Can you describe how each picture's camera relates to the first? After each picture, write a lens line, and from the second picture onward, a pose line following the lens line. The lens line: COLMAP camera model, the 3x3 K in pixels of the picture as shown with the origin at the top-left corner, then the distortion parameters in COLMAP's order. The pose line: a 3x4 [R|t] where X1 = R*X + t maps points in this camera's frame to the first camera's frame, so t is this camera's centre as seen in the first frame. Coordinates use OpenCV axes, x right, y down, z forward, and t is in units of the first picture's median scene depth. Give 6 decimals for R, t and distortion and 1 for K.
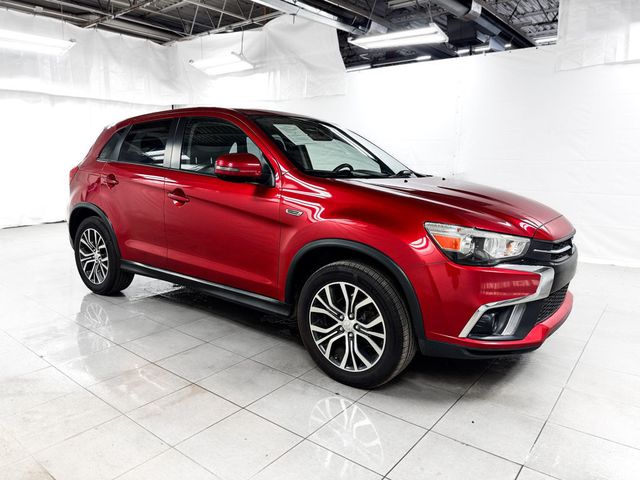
lens RADIAL K [[456.4, 0, 320.0], [0, 456.4, 240.0], [0, 0, 1]] dist [0.048440, -0.065790]
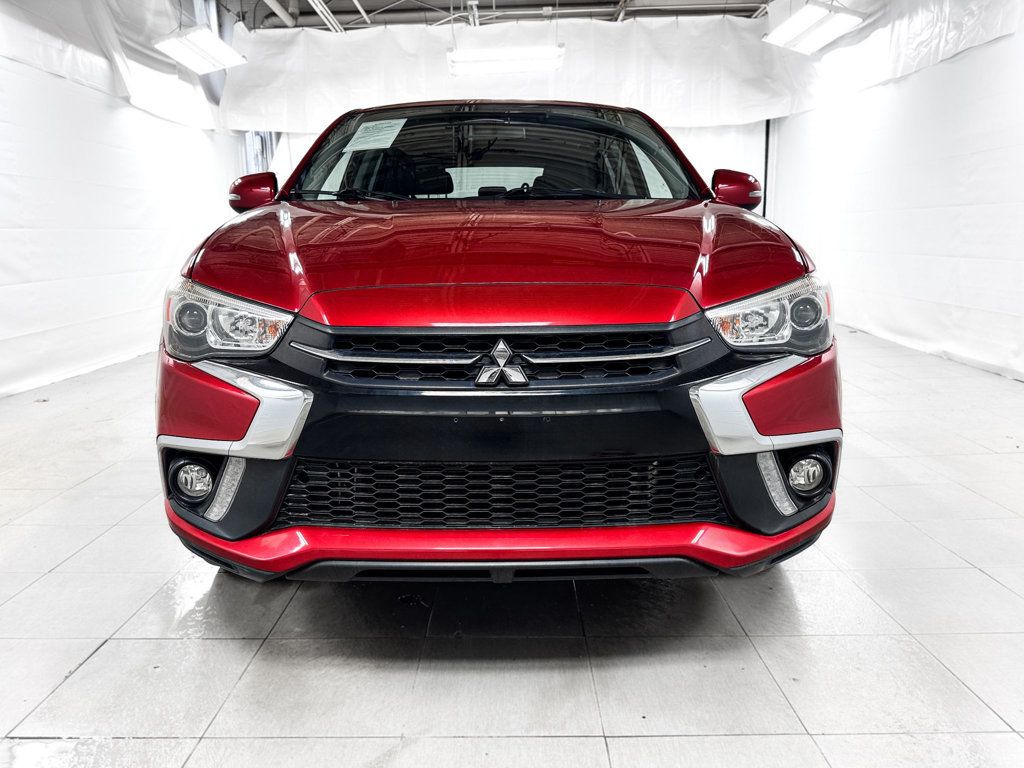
lens RADIAL K [[730.2, 0, 512.0], [0, 730.2, 384.0], [0, 0, 1]] dist [0.048440, -0.065790]
pose [[0.621827, 0.143572, -0.769882, 0.345447], [-0.113741, 0.989185, 0.092601, -0.013443], [0.774851, 0.029985, 0.631432, 0.227722]]
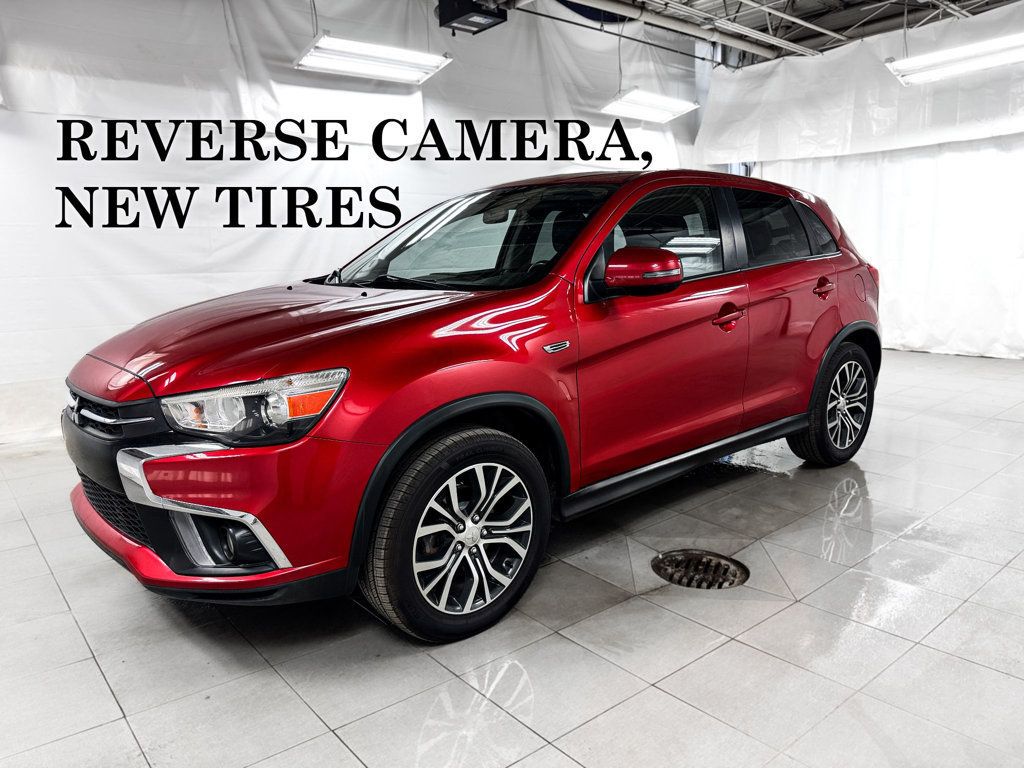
lens RADIAL K [[708.5, 0, 512.0], [0, 708.5, 384.0], [0, 0, 1]] dist [0.048237, -0.056127]
pose [[-0.165501, 0.180332, -0.969582, 0.472300], [-0.148079, 0.967451, 0.205211, -0.109169], [0.975029, 0.177537, -0.133411, 0.588798]]
